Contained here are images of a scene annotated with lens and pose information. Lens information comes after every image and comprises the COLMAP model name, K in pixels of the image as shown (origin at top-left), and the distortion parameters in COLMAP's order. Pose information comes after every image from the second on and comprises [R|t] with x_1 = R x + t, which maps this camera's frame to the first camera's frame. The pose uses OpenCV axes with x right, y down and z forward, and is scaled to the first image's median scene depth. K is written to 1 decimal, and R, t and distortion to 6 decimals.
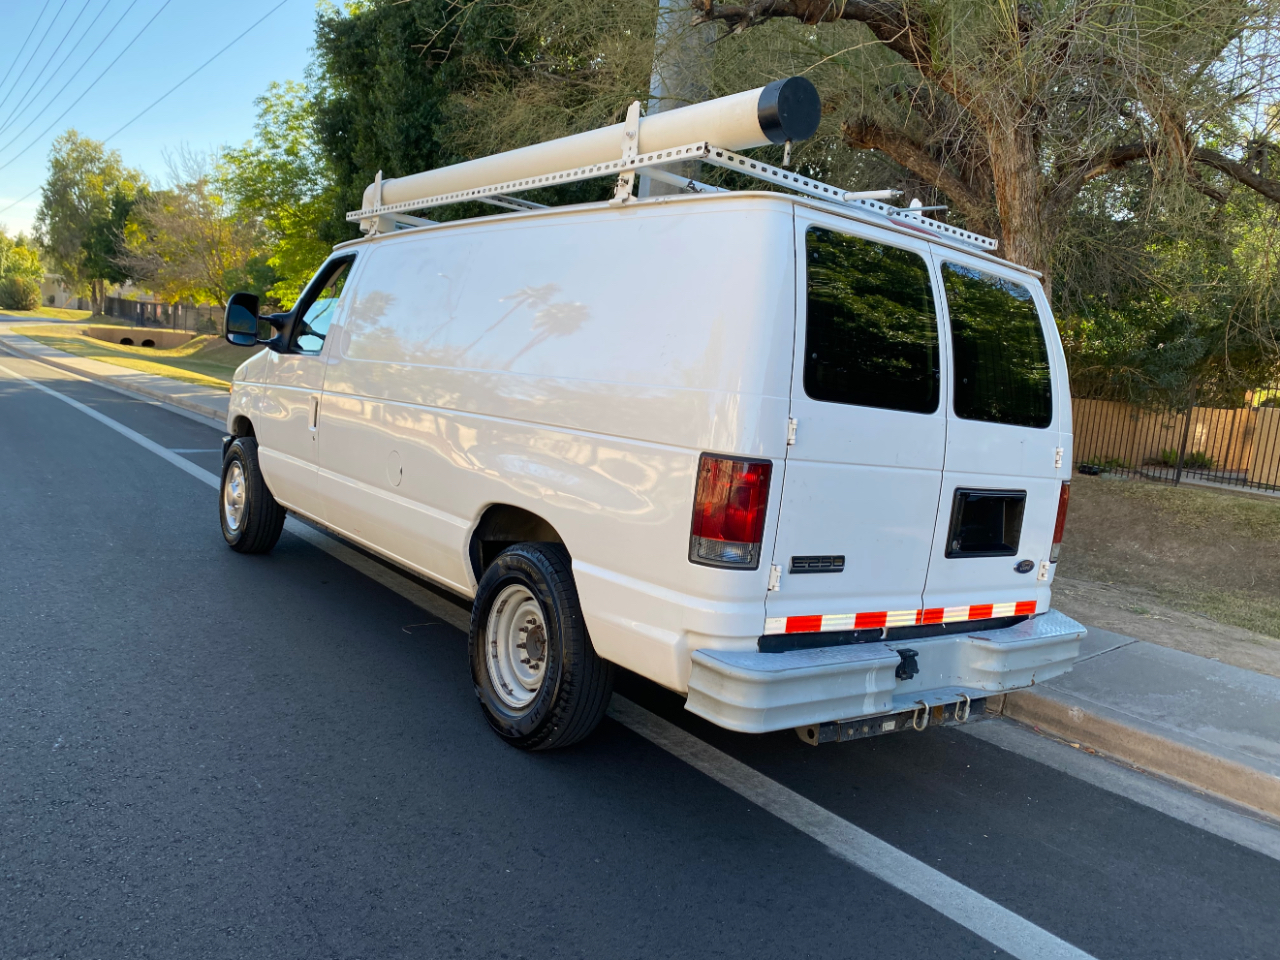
lens RADIAL K [[971.0, 0, 633.4], [0, 971.0, 469.5], [0, 0, 1]] dist [0.025454, -0.018038]
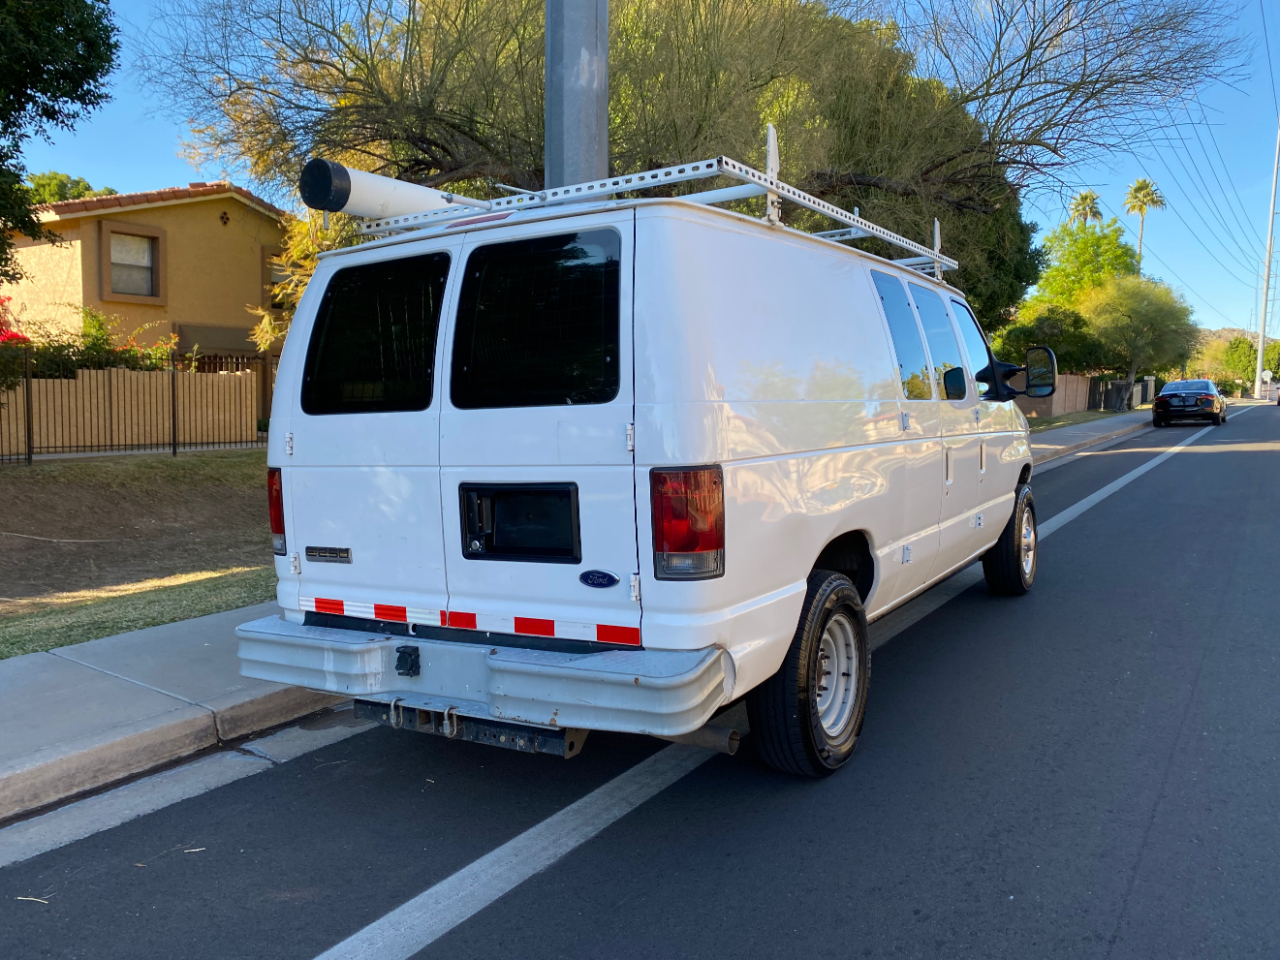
lens RADIAL K [[971.0, 0, 646.6], [0, 971.0, 483.2], [0, 0, 1]] dist [0.025454, -0.018038]
pose [[0.366219, -0.065723, -0.928205, 1.145993], [0.006516, 0.997659, -0.068070, 0.075944], [0.930506, 0.018881, 0.365790, 0.748936]]
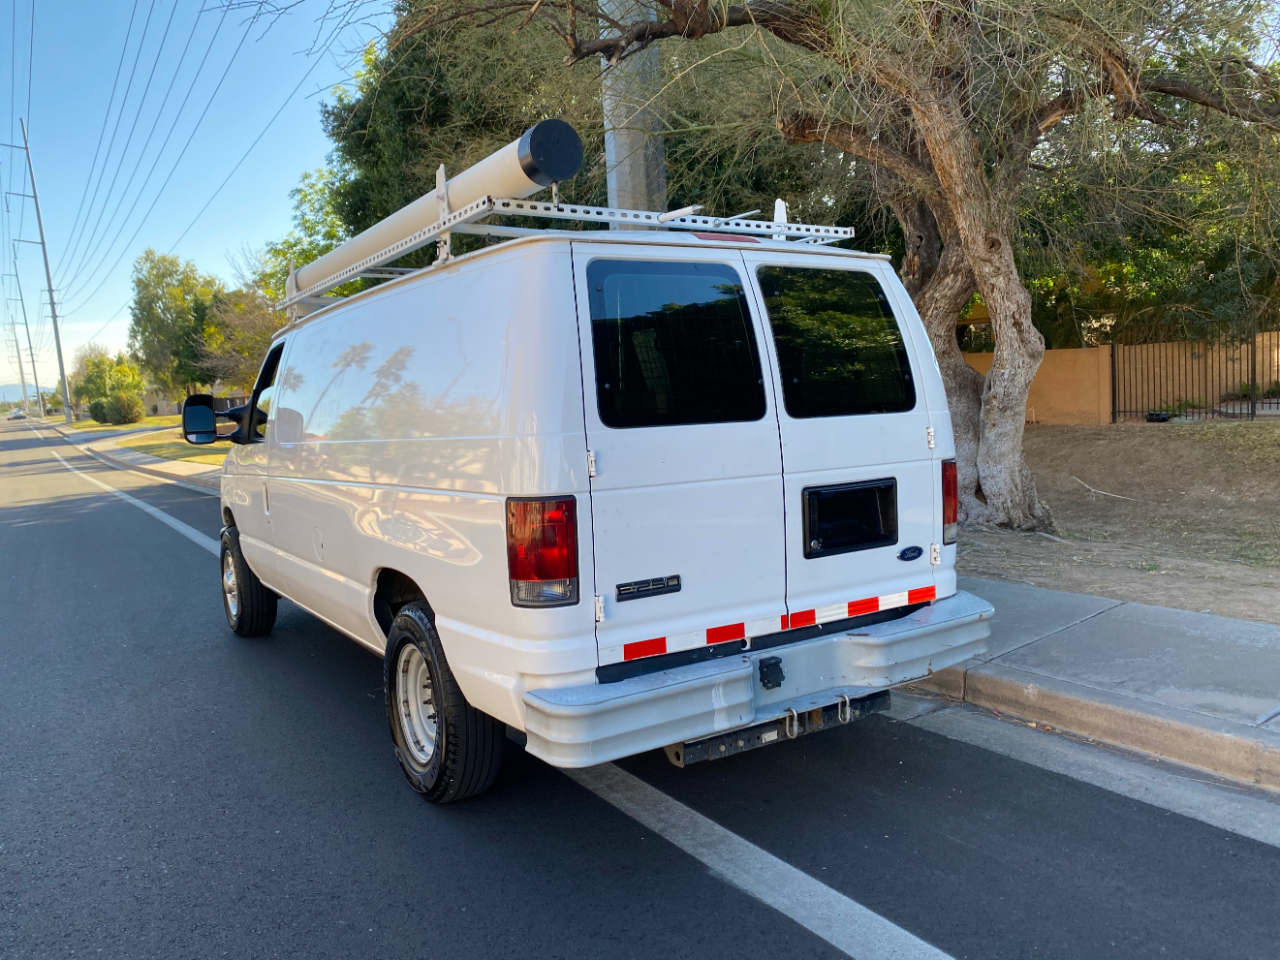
lens RADIAL K [[971.0, 0, 626.4], [0, 971.0, 470.0], [0, 0, 1]] dist [0.025454, -0.018038]
pose [[0.982976, -0.153676, -0.100702, 0.232210], [0.151505, 0.988034, -0.028913, 0.001750], [0.103941, 0.013164, 0.994496, -0.002844]]
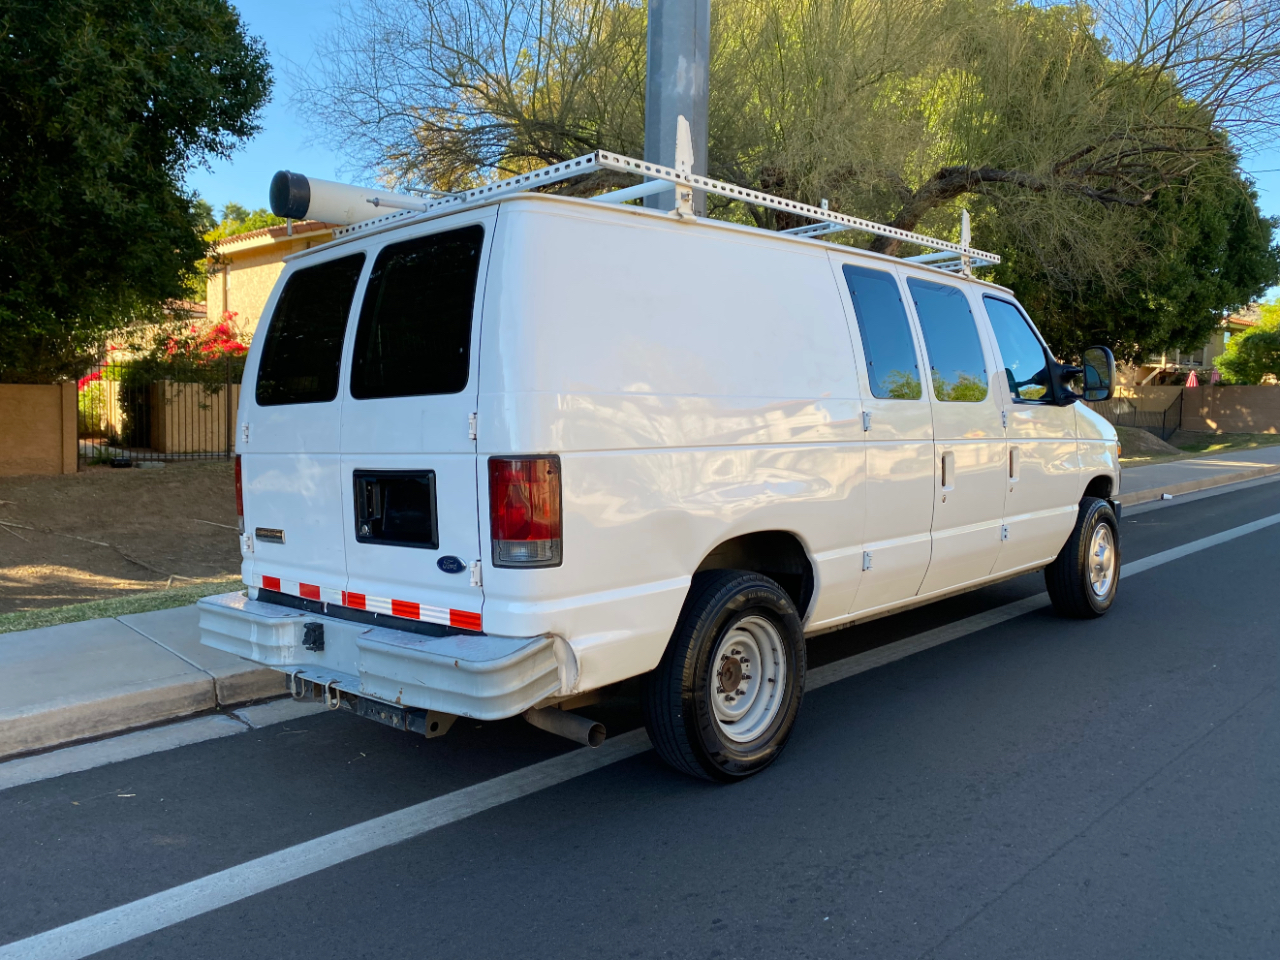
lens RADIAL K [[971.0, 0, 639.6], [0, 971.0, 481.8], [0, 0, 1]] dist [0.025454, -0.018038]
pose [[0.169399, -0.070100, -0.983051, 1.223912], [-0.035057, 0.996407, -0.077093, 0.087851], [0.984924, 0.047522, 0.166333, 1.017330]]
